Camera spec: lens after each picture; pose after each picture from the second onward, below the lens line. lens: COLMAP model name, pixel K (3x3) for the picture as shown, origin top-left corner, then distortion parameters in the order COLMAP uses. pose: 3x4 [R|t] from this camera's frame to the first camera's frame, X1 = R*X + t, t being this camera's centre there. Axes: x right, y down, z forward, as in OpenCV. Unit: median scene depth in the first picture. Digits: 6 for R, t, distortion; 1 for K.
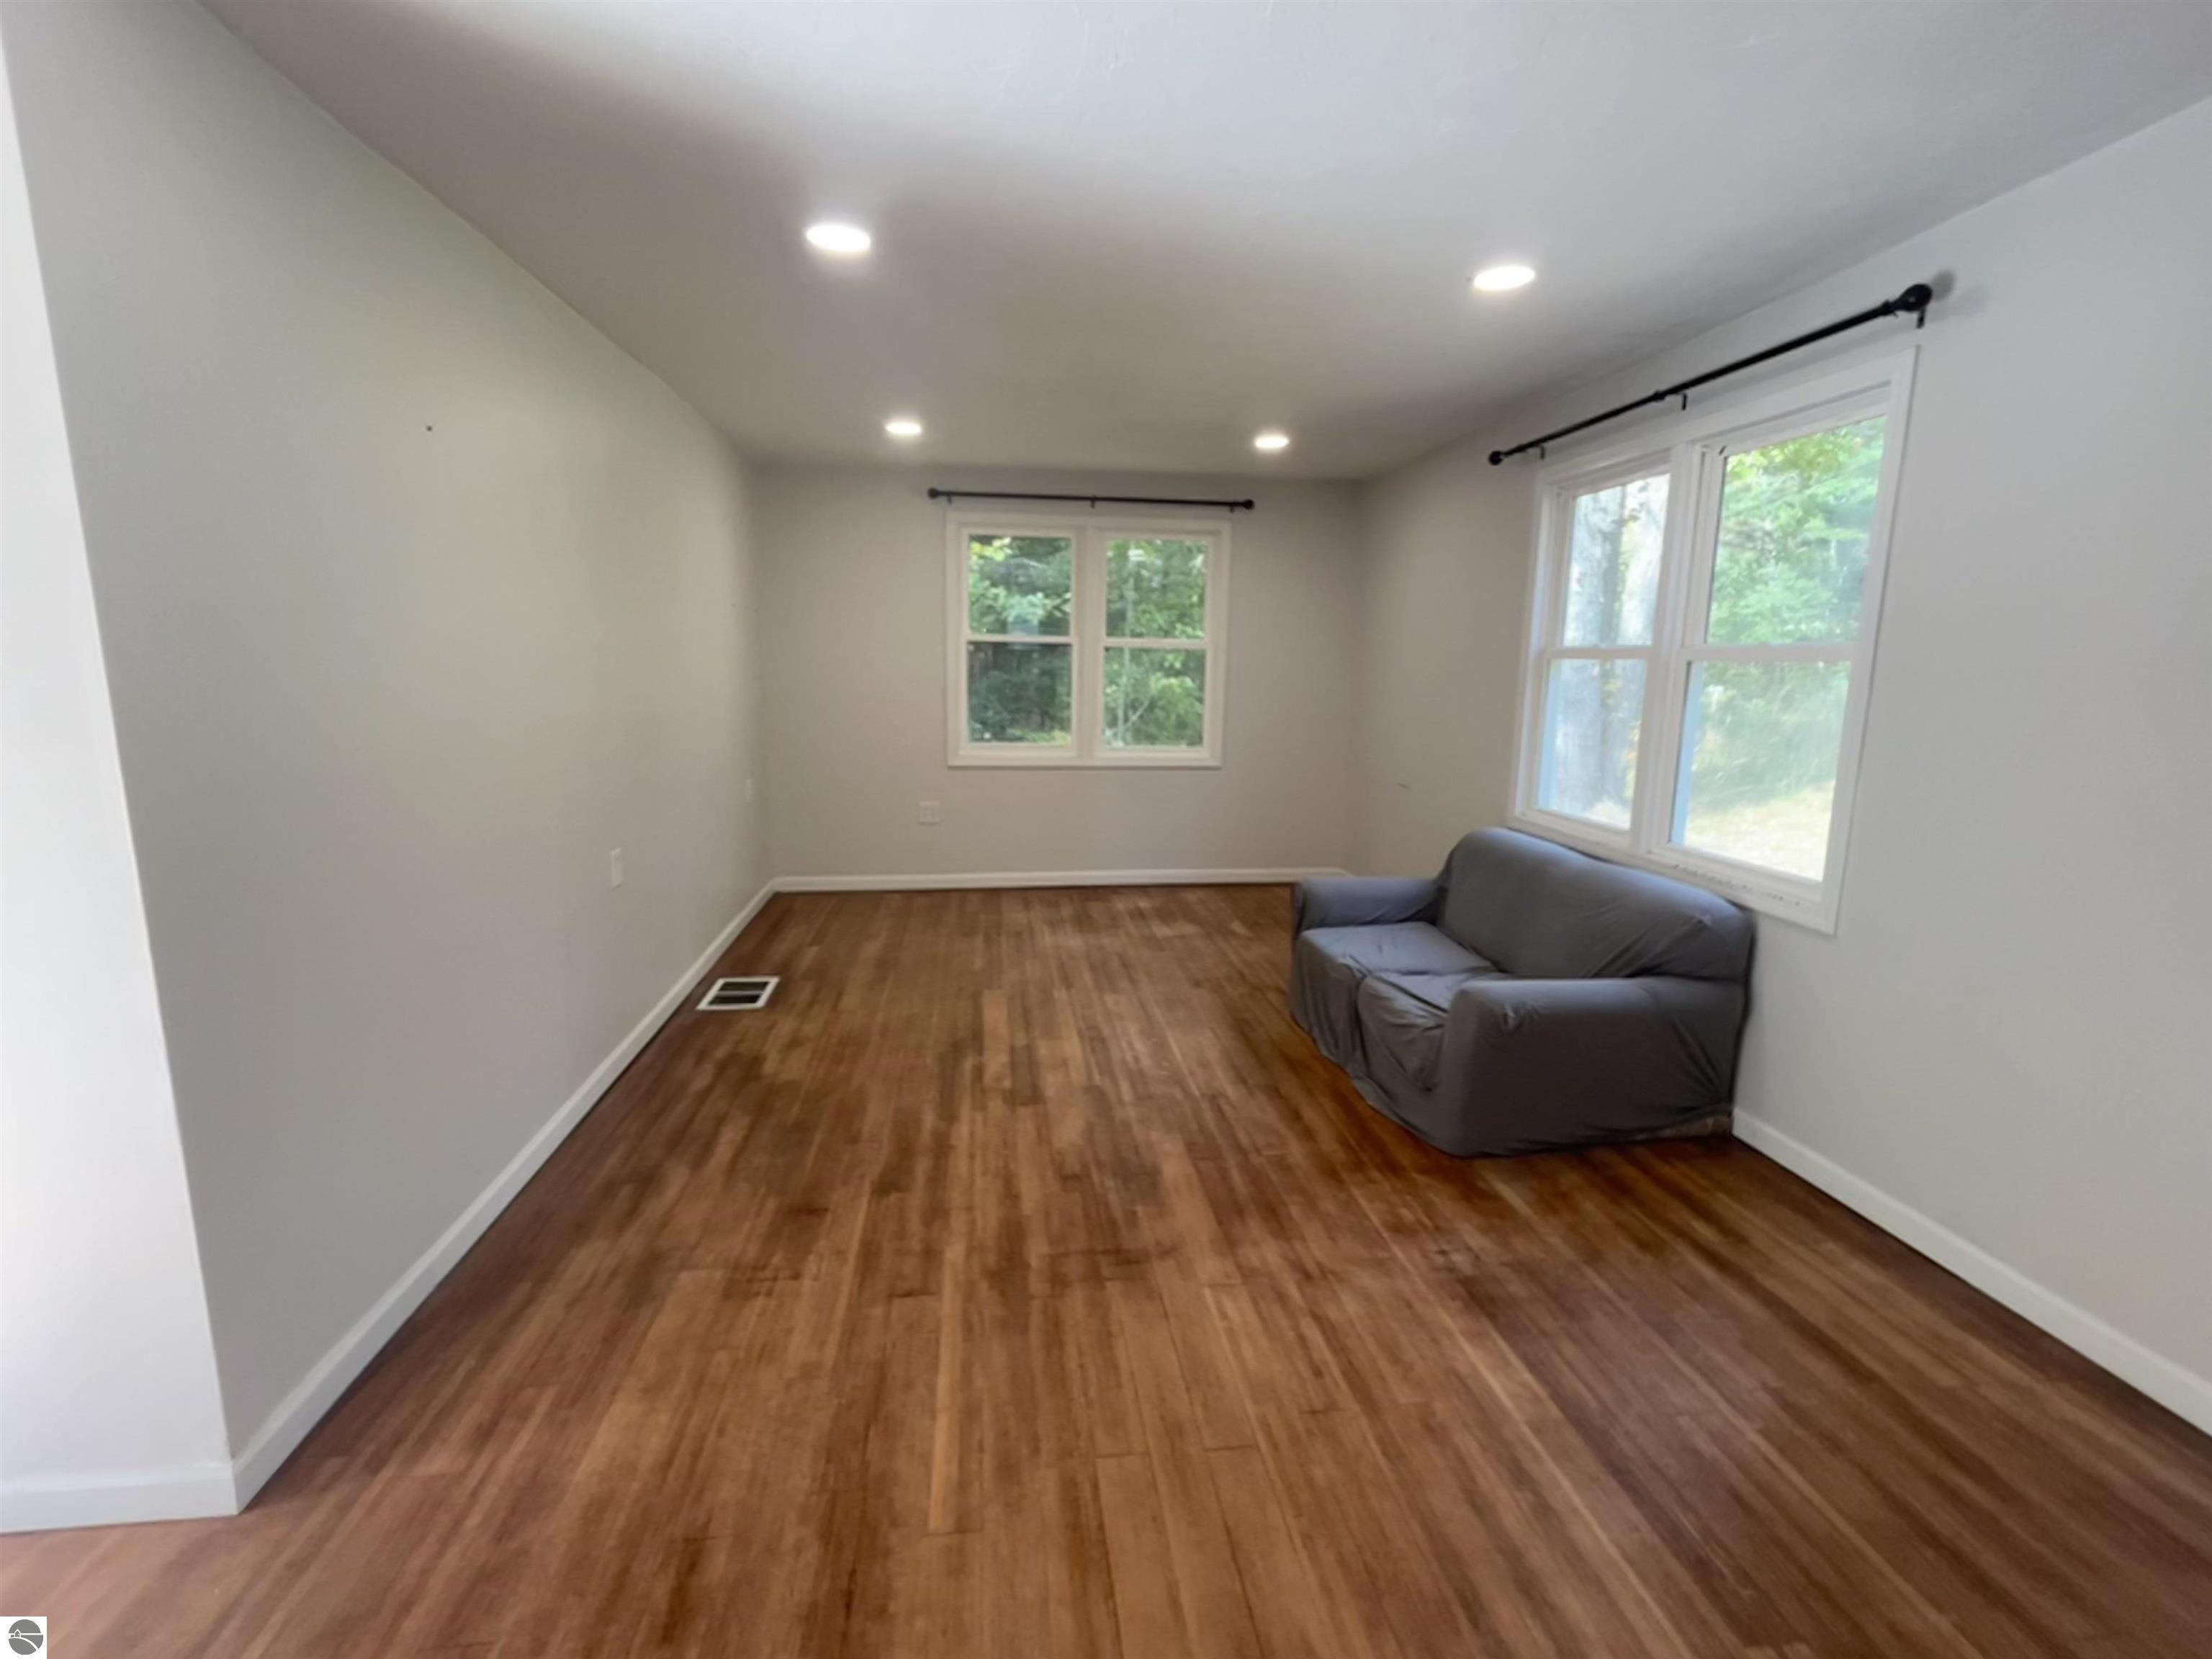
lens RADIAL K [[984.2, 0, 1105.1], [0, 984.2, 822.3], [0, 0, 1]] dist [-0.000906, 0.001865]
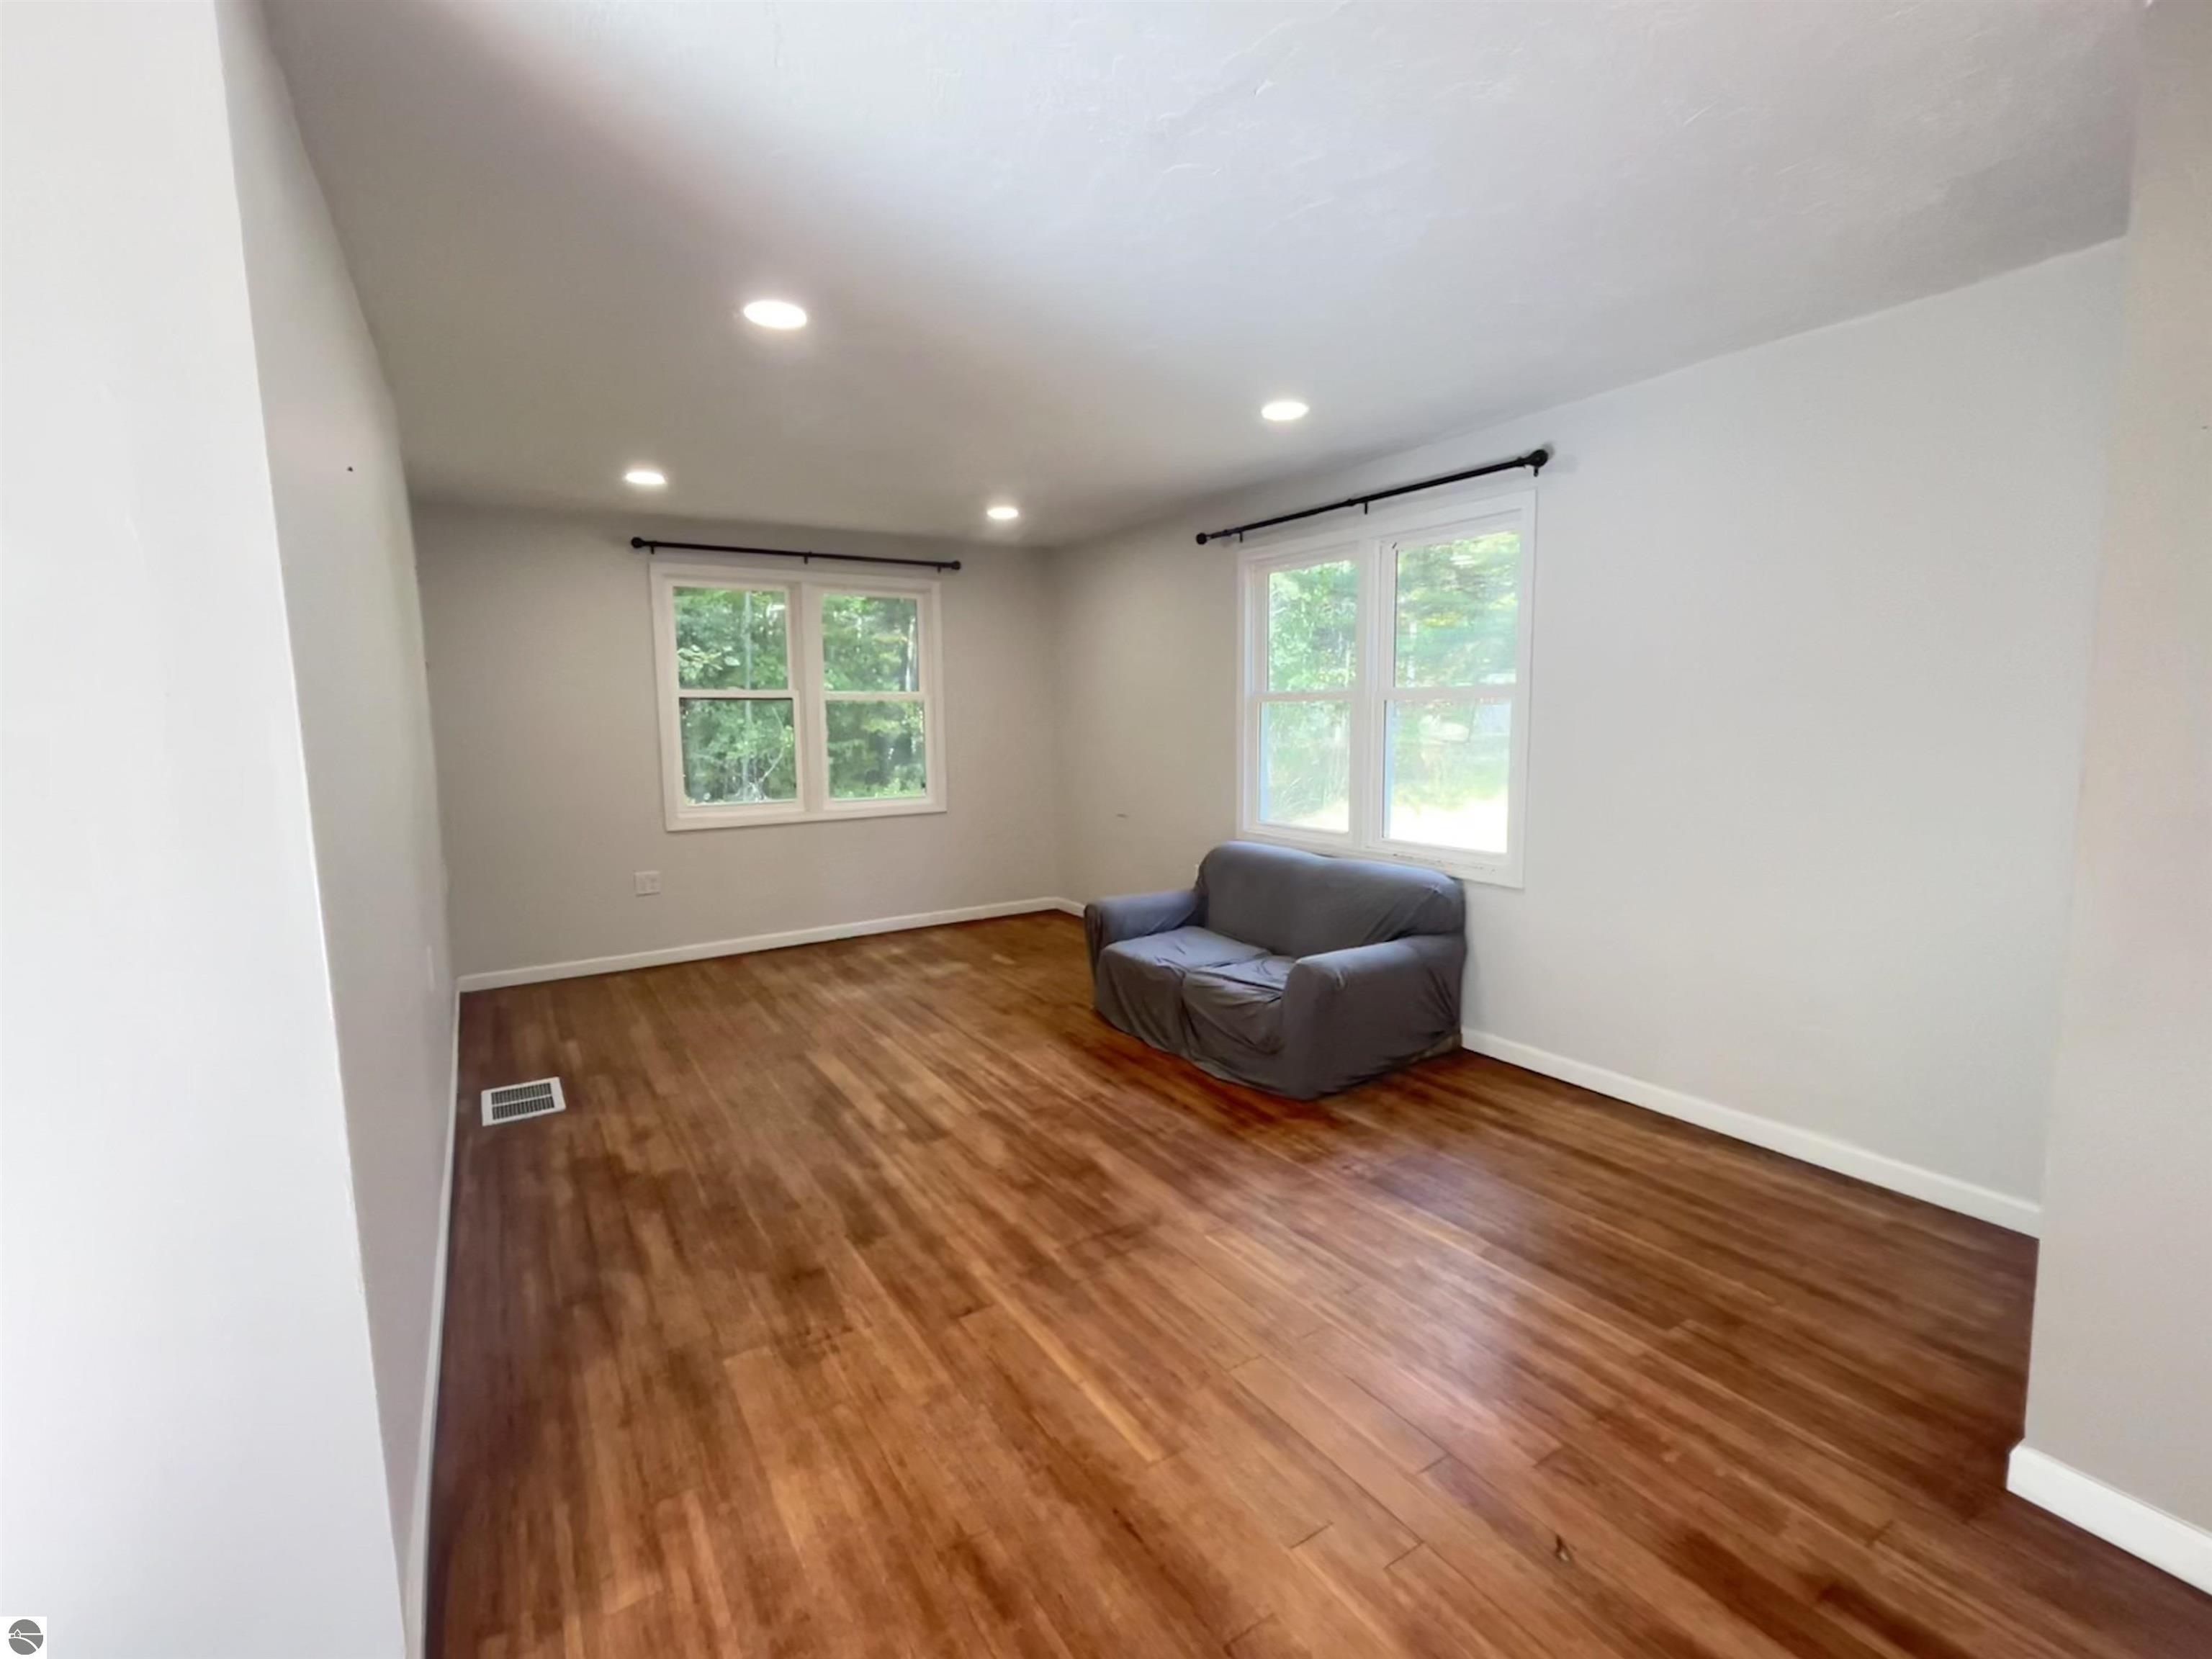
lens RADIAL K [[980.7, 0, 1107.7], [0, 980.7, 826.5], [0, 0, 1]] dist [-0.000522, -0.000006]
pose [[0.903818, -0.077593, 0.420823, -0.364073], [0.095955, 0.995129, -0.022601, -0.000963], [-0.417020, 0.060807, 0.906861, -0.039826]]
